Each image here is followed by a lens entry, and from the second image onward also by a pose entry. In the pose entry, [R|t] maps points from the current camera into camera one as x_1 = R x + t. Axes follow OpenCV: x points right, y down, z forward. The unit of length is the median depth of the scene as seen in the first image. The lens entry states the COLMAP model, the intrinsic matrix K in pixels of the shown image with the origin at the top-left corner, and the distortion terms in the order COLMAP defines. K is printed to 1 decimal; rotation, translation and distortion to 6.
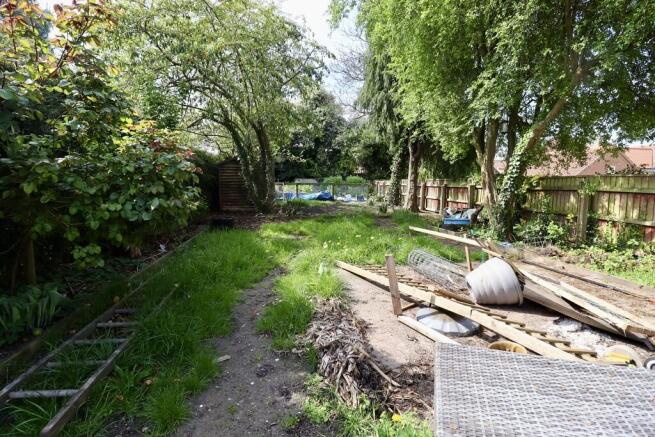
lens RADIAL K [[304.1, 0, 327.6], [0, 304.1, 216.7], [0, 0, 1]] dist [-0.010560, -0.006847]
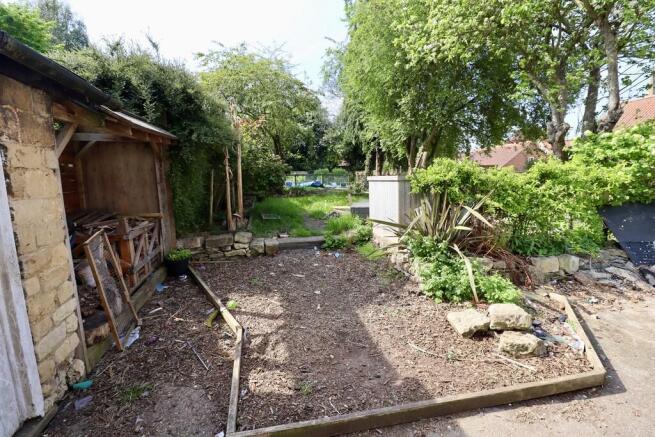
lens RADIAL K [[304.1, 0, 325.2], [0, 304.1, 220.8], [0, 0, 1]] dist [-0.010560, -0.006847]
pose [[0.998934, -0.023540, 0.039721, -0.025680], [0.022015, 0.999020, 0.038406, 0.038546], [-0.040586, -0.037490, 0.998472, -0.300172]]
